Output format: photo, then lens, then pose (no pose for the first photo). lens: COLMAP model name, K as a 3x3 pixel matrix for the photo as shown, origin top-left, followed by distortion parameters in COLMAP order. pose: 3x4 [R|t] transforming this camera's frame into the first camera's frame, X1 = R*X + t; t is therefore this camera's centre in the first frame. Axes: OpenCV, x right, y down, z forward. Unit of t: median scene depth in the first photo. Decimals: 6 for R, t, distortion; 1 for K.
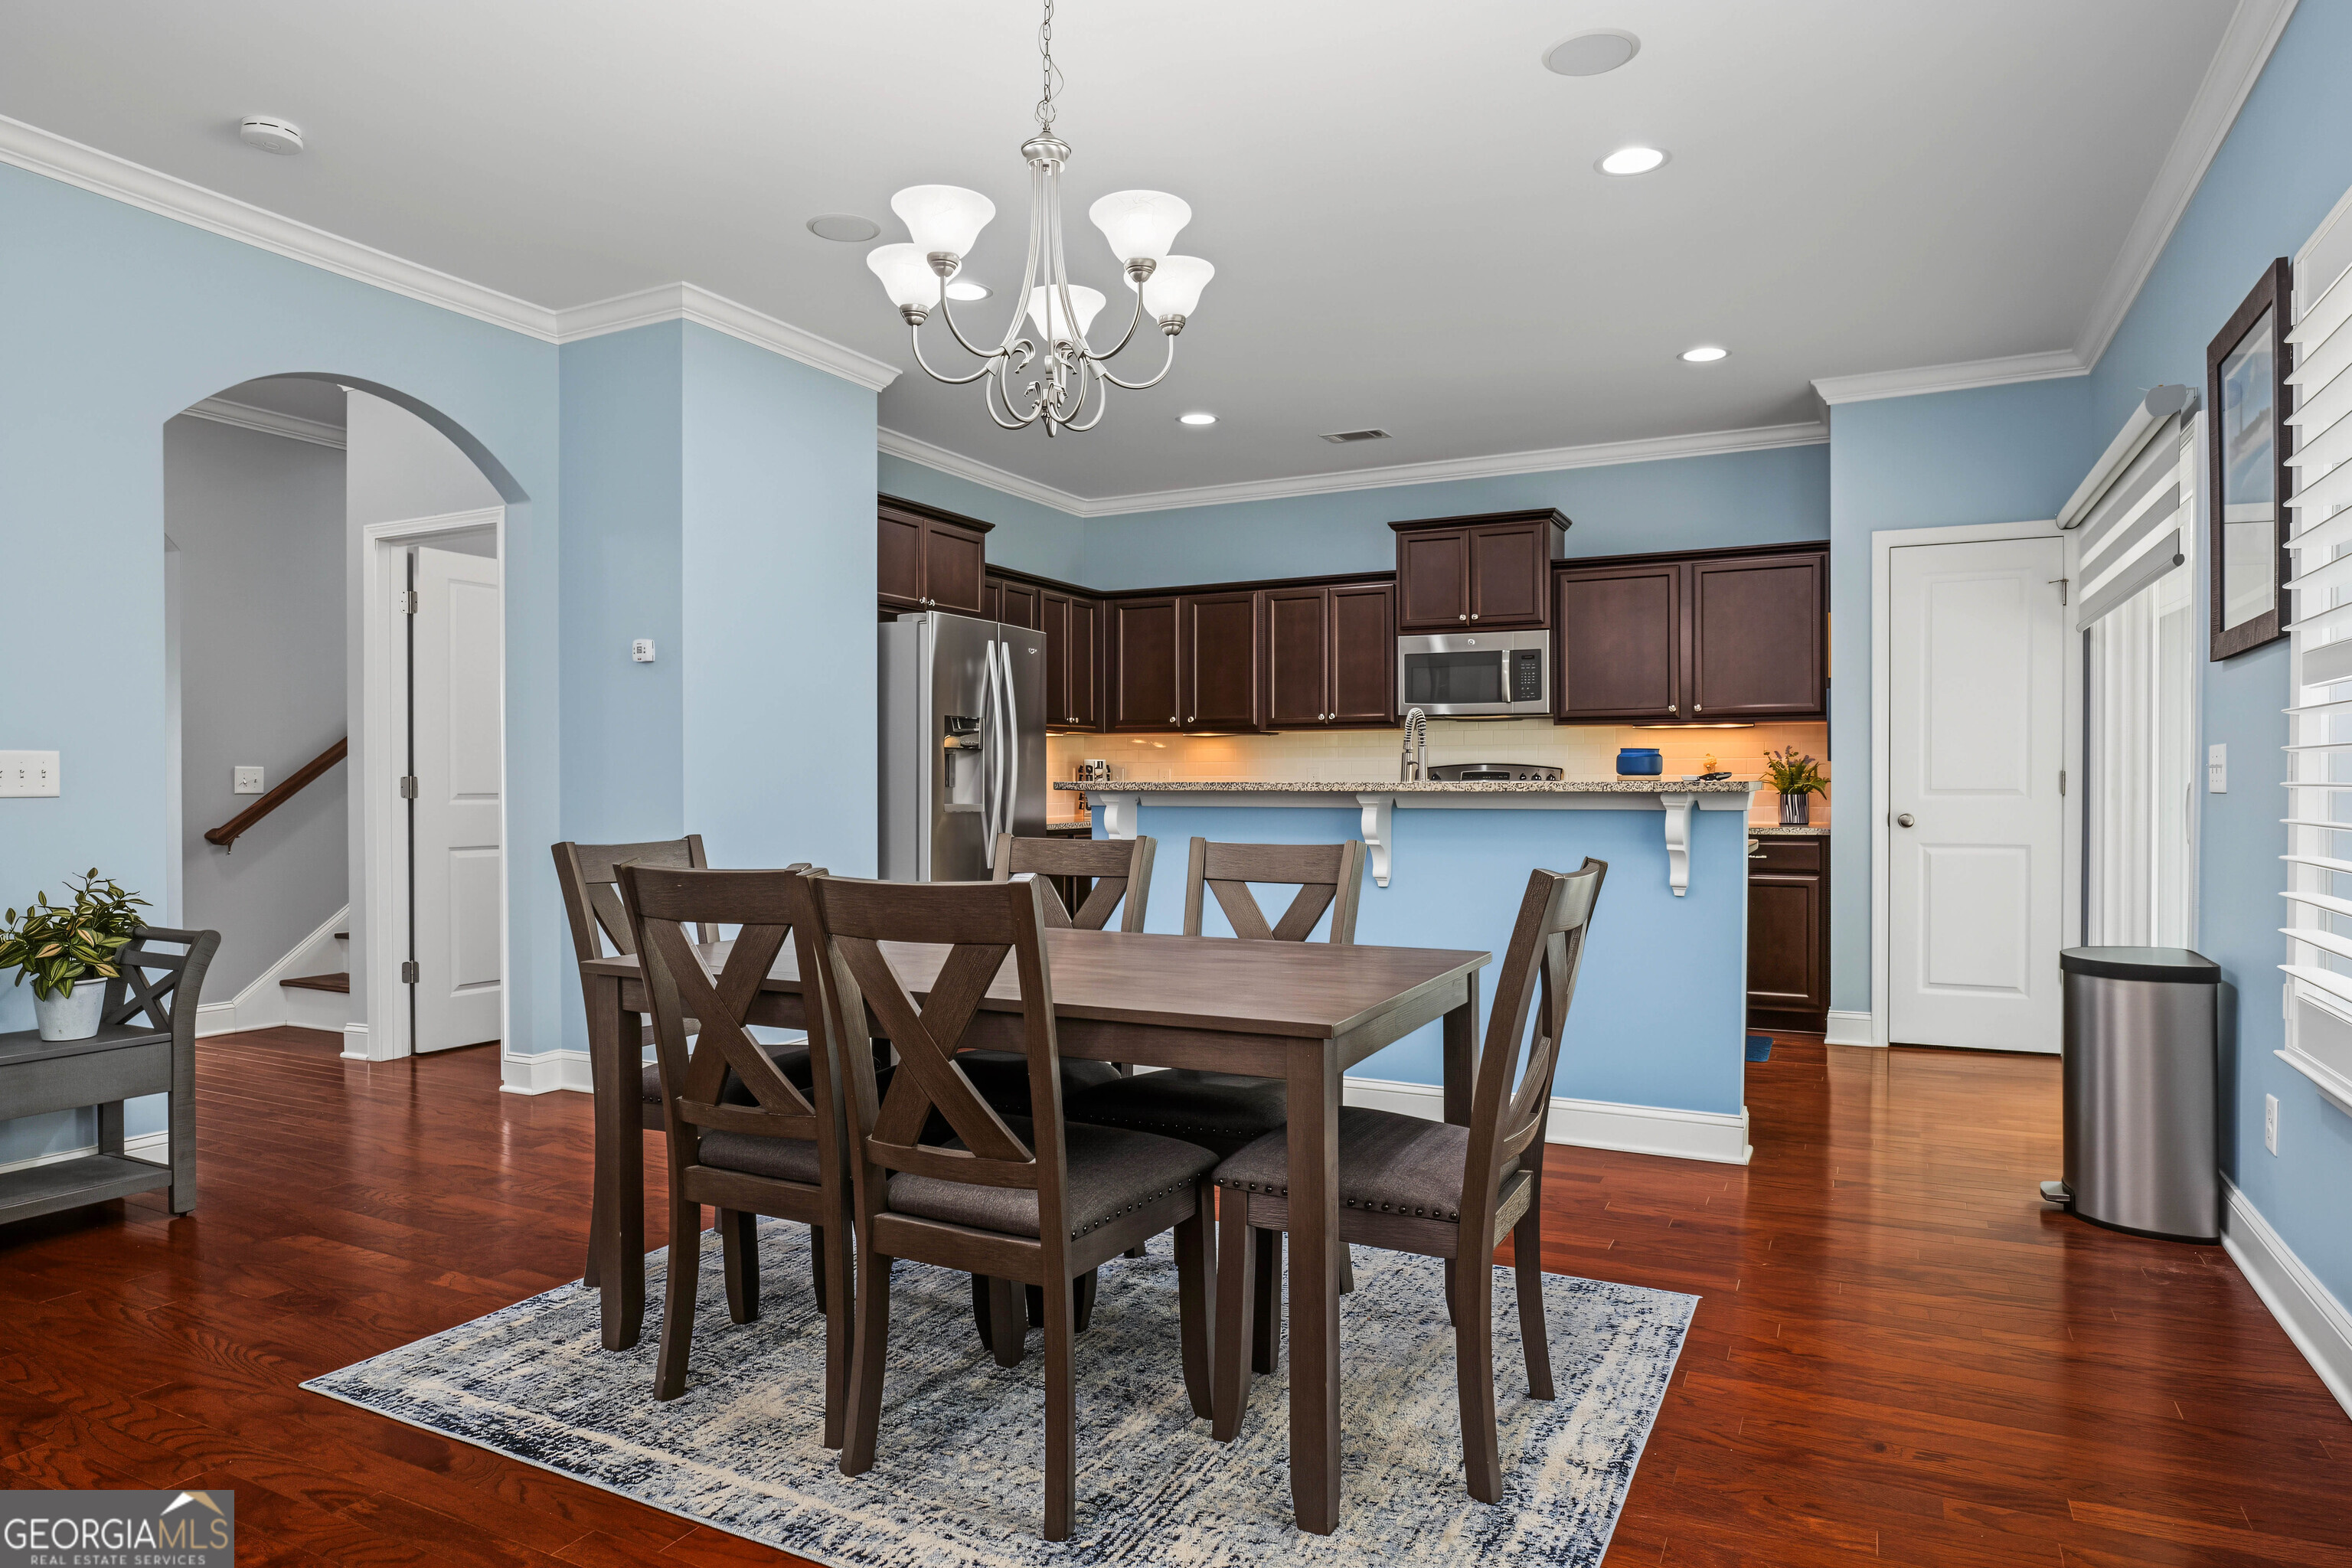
lens RADIAL K [[1374.5, 0, 1176.0], [0, 1374.5, 784.0], [0, 0, 1]] dist [-0.024265, 0.009930]
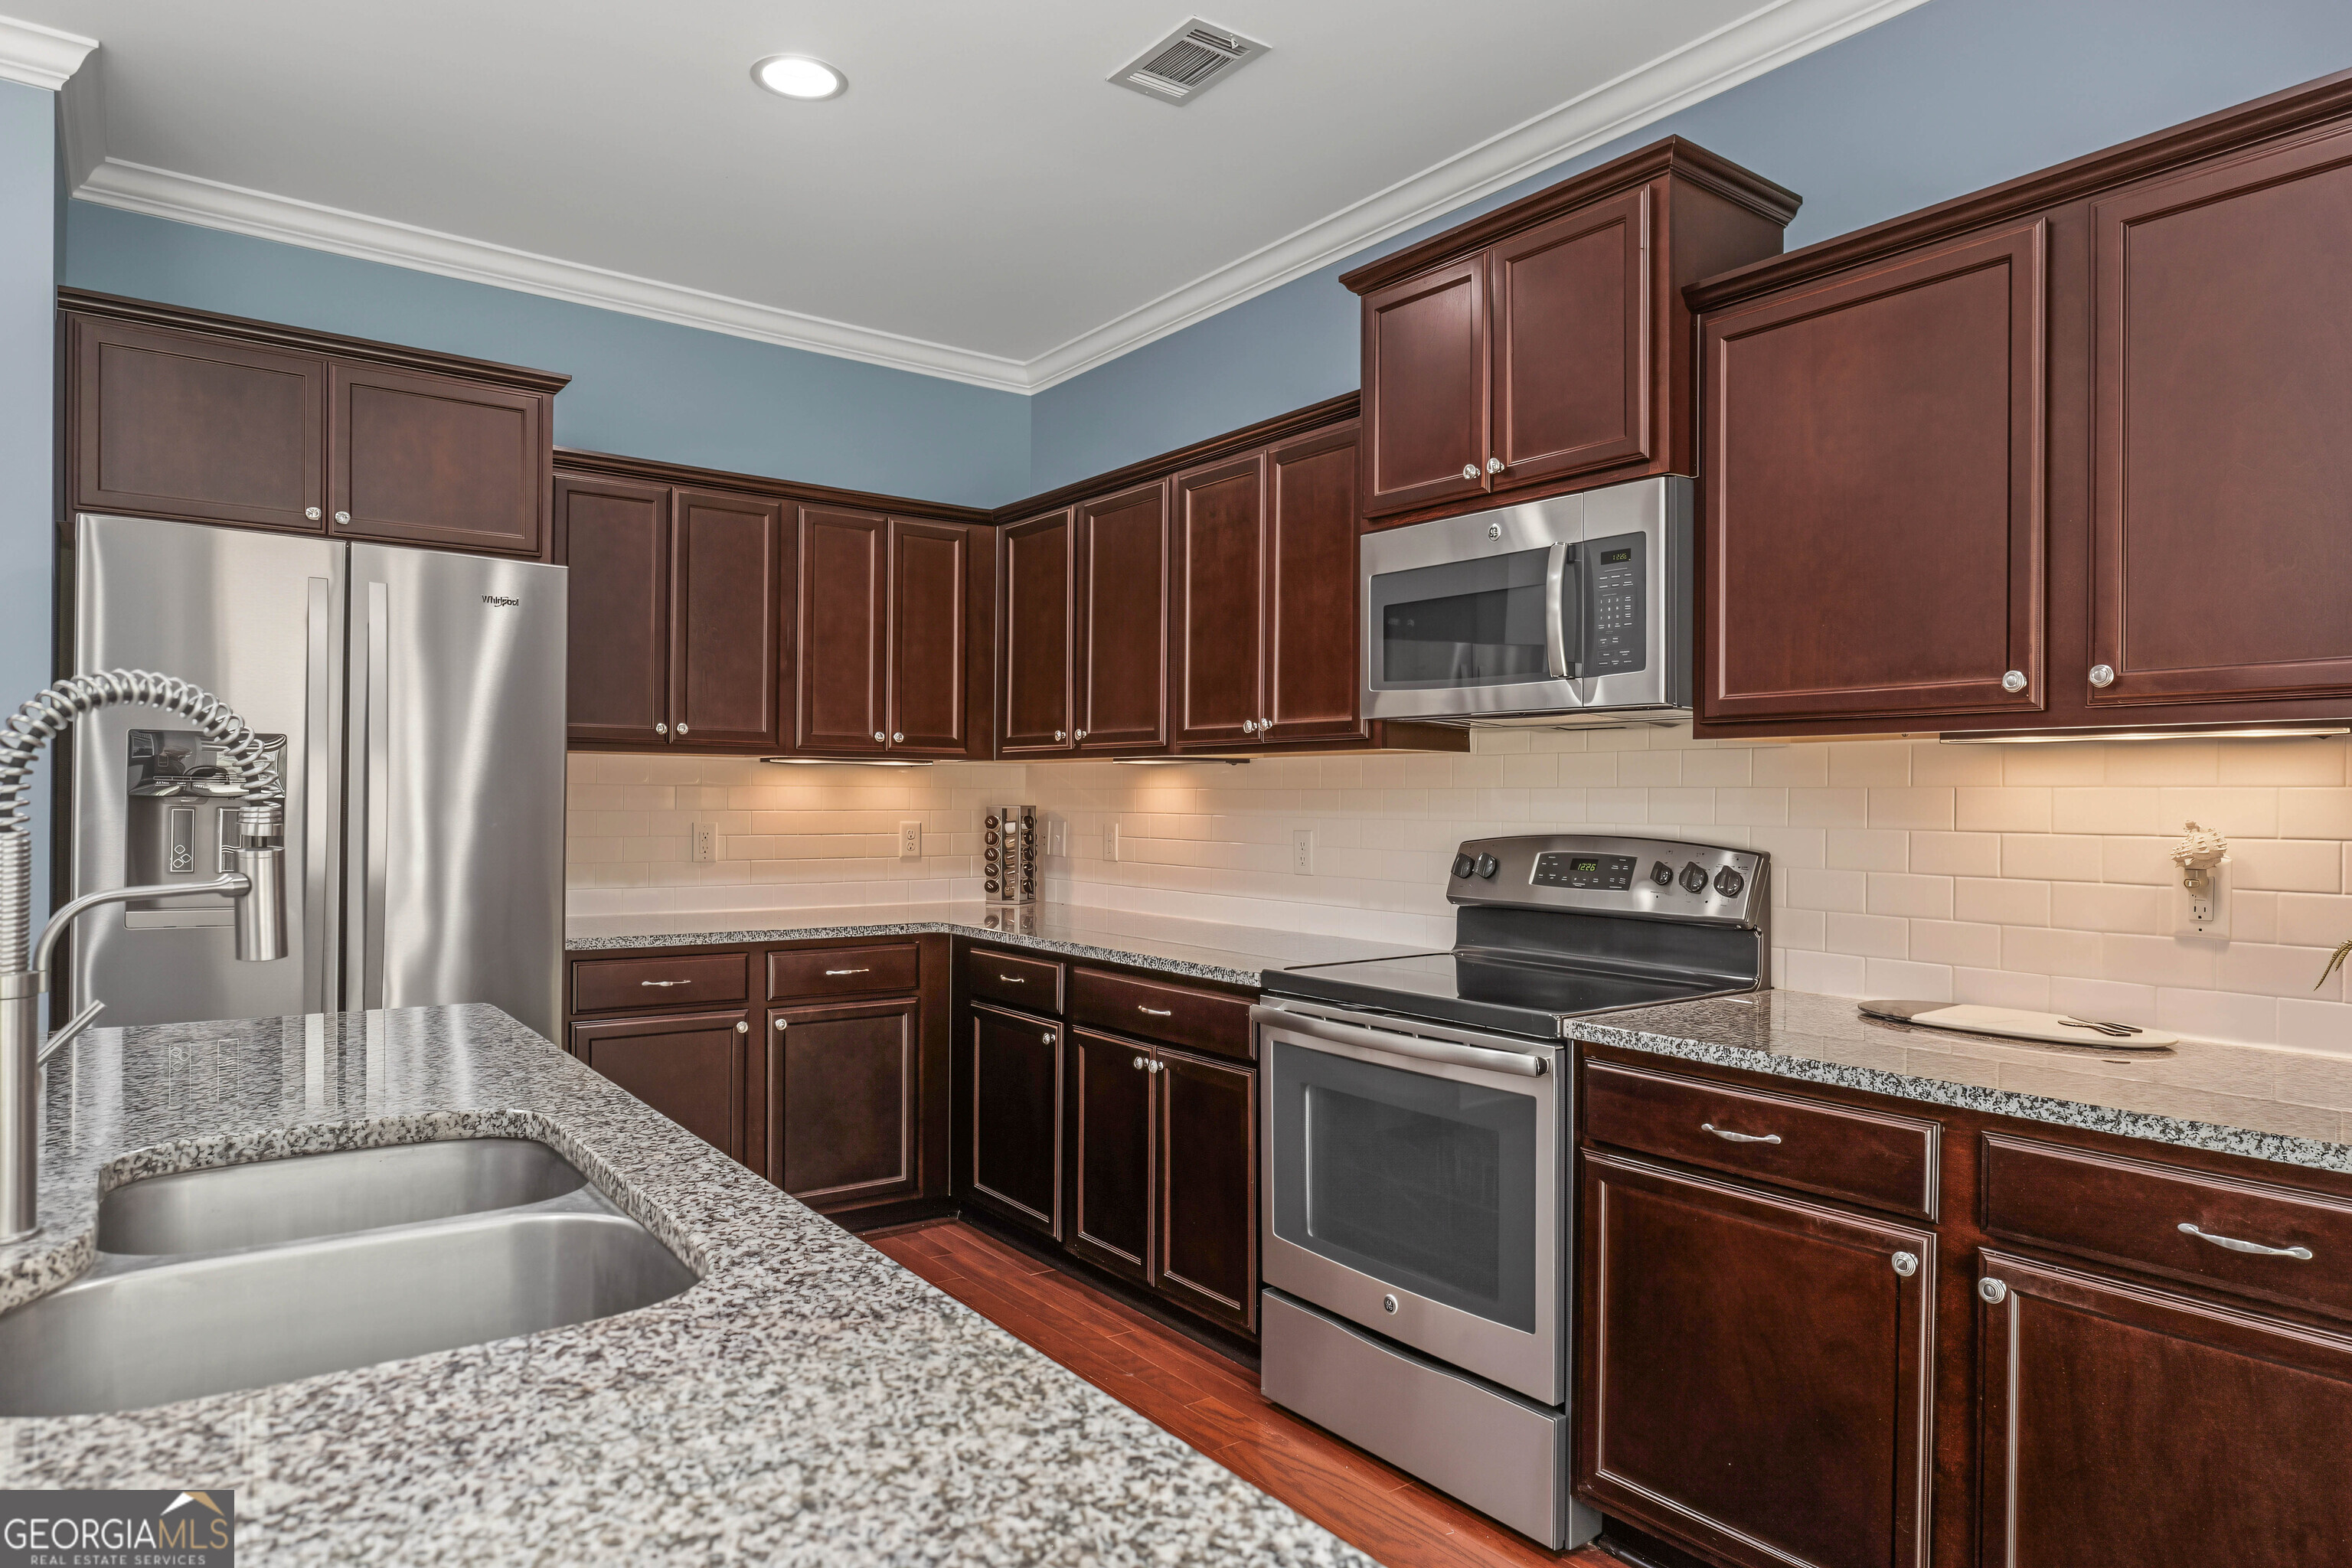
lens RADIAL K [[1405.5, 0, 1184.0], [0, 1405.5, 798.0], [0, 0, 1]] dist [-0.036834, 0.027576]
pose [[0.896932, 0.007176, -0.442111, 0.320684], [-0.008328, 0.999965, -0.000665, -0.025640], [0.442091, 0.004278, 0.896960, 0.608659]]
